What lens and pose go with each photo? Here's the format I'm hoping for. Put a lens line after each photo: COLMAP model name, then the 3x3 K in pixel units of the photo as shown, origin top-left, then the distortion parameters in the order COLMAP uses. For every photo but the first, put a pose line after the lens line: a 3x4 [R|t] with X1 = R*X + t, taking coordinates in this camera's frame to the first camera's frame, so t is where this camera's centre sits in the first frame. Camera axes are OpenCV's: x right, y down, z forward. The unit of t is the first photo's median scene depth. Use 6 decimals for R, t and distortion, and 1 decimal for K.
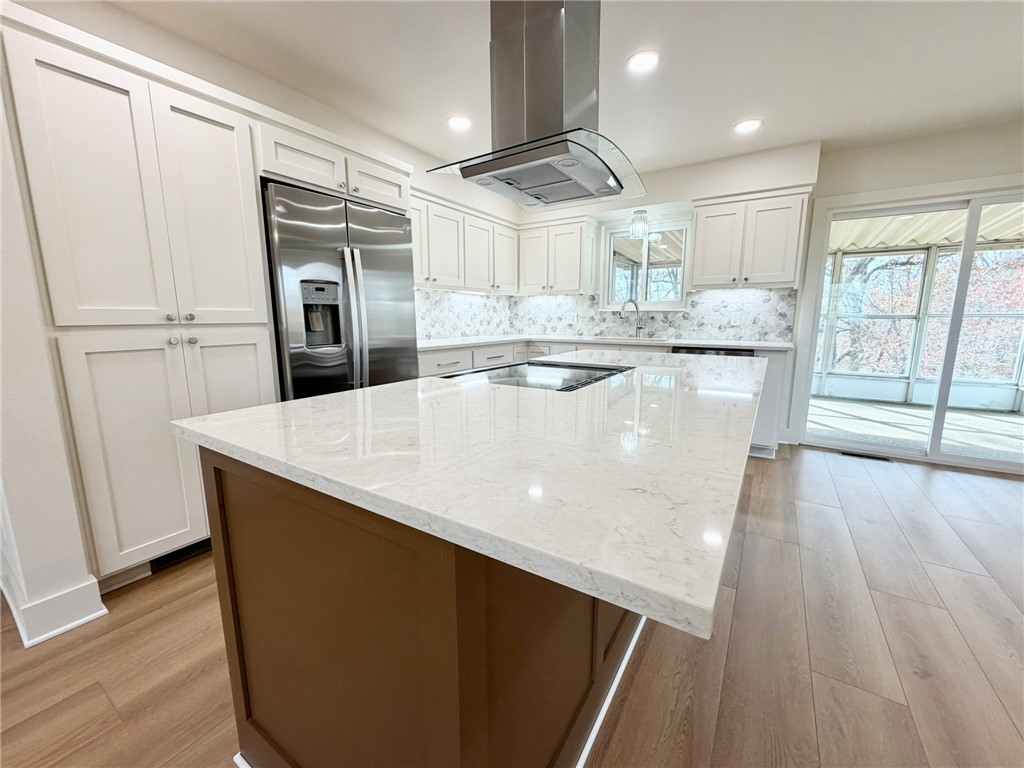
lens RADIAL K [[409.4, 0, 509.3], [0, 409.4, 385.2], [0, 0, 1]] dist [-0.004279, 0.000707]
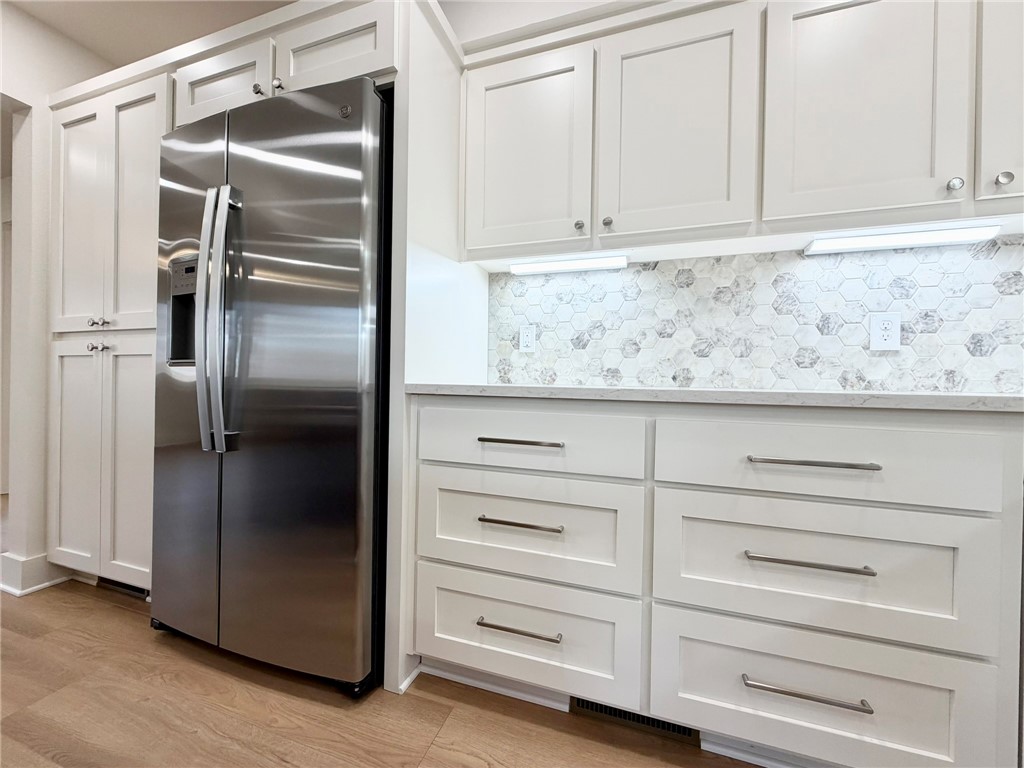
lens RADIAL K [[409.4, 0, 512.3], [0, 409.4, 383.4], [0, 0, 1]] dist [-0.004279, 0.000707]
pose [[0.246619, 0.011221, -0.969047, 0.143437], [-0.176861, 0.983661, -0.033620, -0.071905], [0.952837, 0.179678, 0.244574, 0.739285]]
